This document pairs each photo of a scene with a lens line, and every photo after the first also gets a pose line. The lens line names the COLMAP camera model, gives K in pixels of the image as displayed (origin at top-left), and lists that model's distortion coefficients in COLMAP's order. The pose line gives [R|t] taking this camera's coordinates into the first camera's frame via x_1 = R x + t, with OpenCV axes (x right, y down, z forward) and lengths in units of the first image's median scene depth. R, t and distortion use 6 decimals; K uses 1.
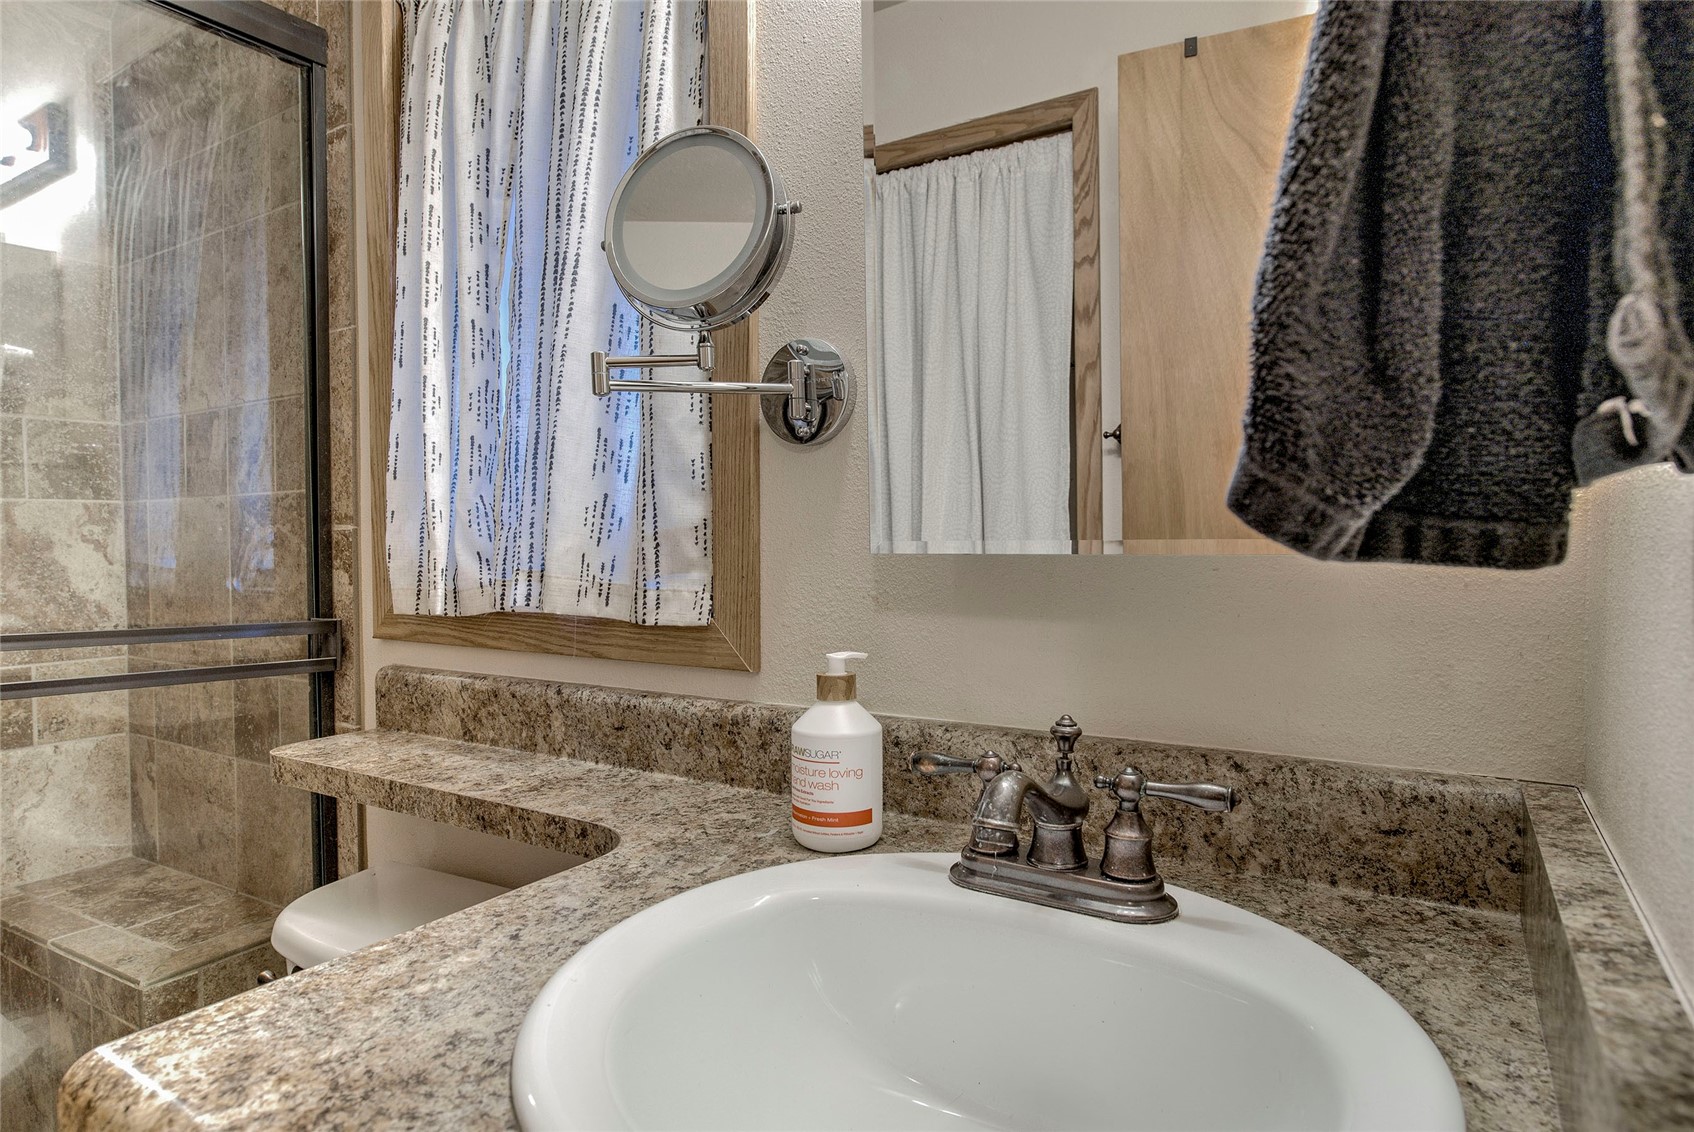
lens RADIAL K [[1016.4, 0, 847.5], [0, 1016.4, 540.7], [0, 0, 1]] dist [-0.072746, 0.001219]
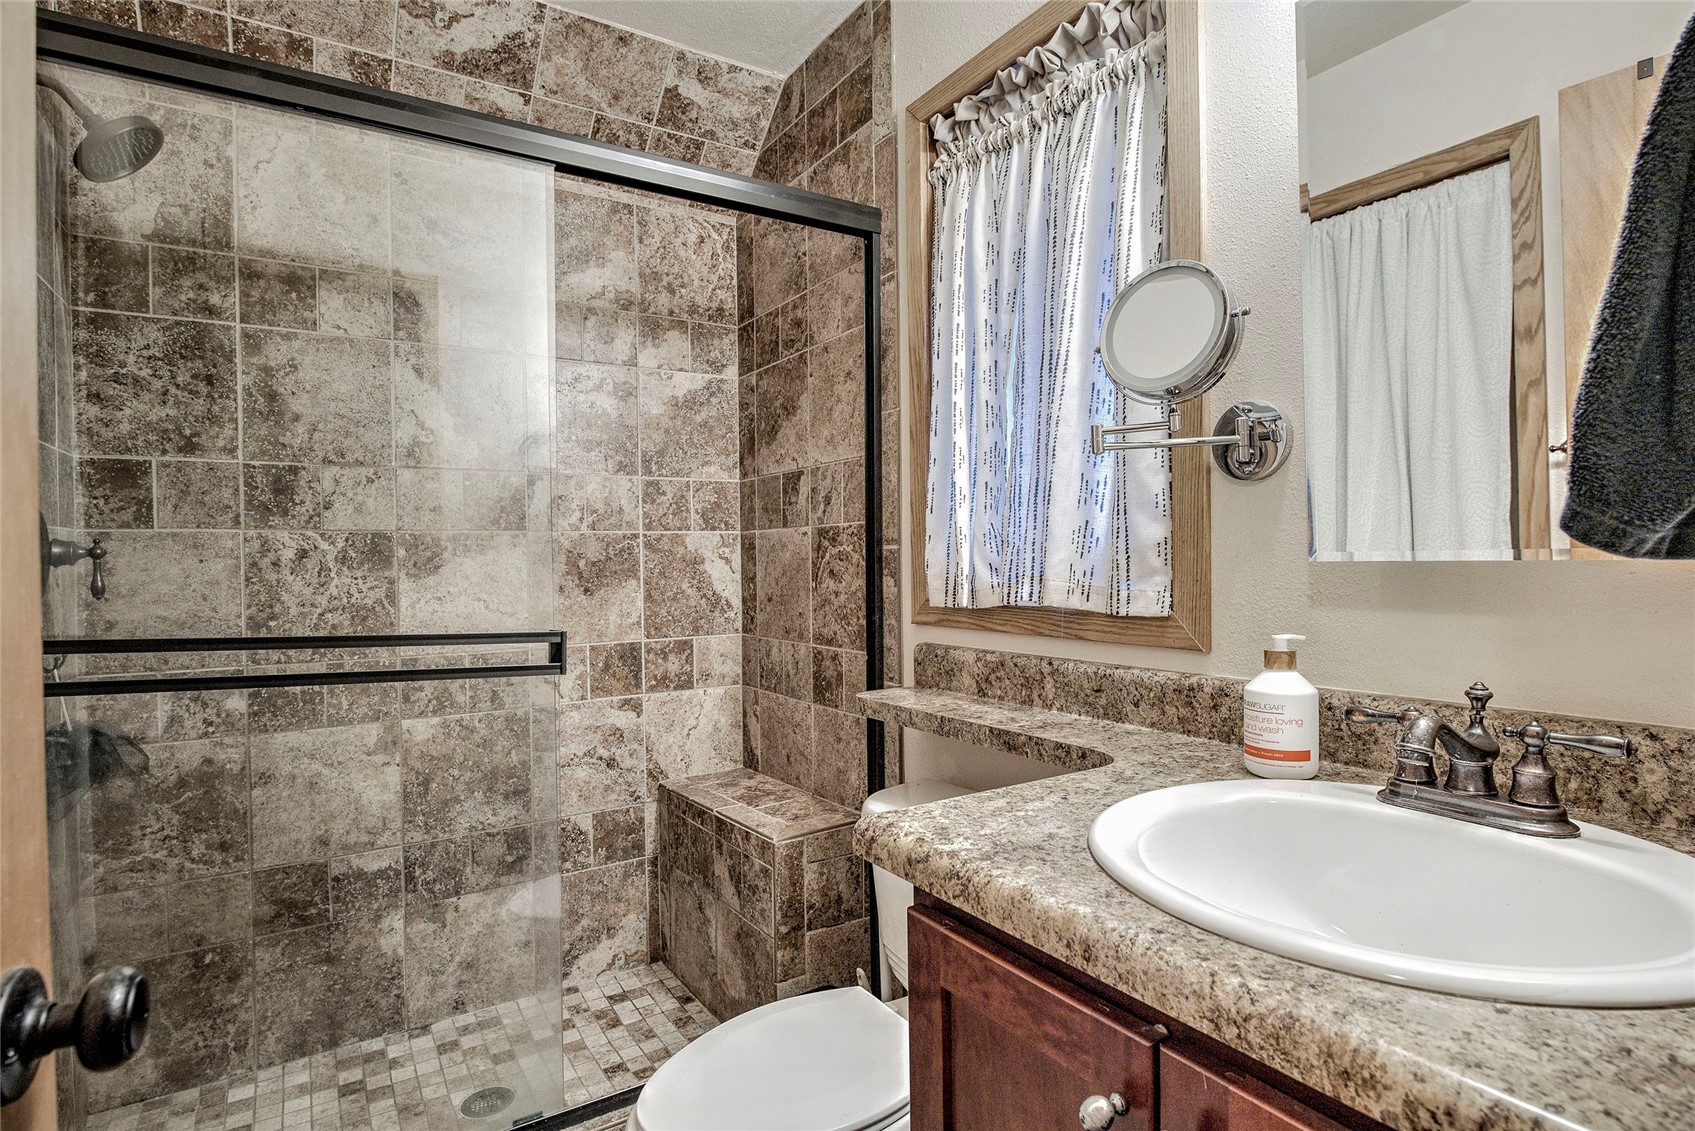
lens RADIAL K [[840.8, 0, 843.1], [0, 840.8, 561.2], [0, 0, 1]] dist [-0.023573, -0.000316]
pose [[0.891480, -0.003993, -0.453042, -0.017079], [0.006678, 0.999968, 0.004328, 0.002192], [0.453010, -0.006884, 0.891479, -0.174557]]
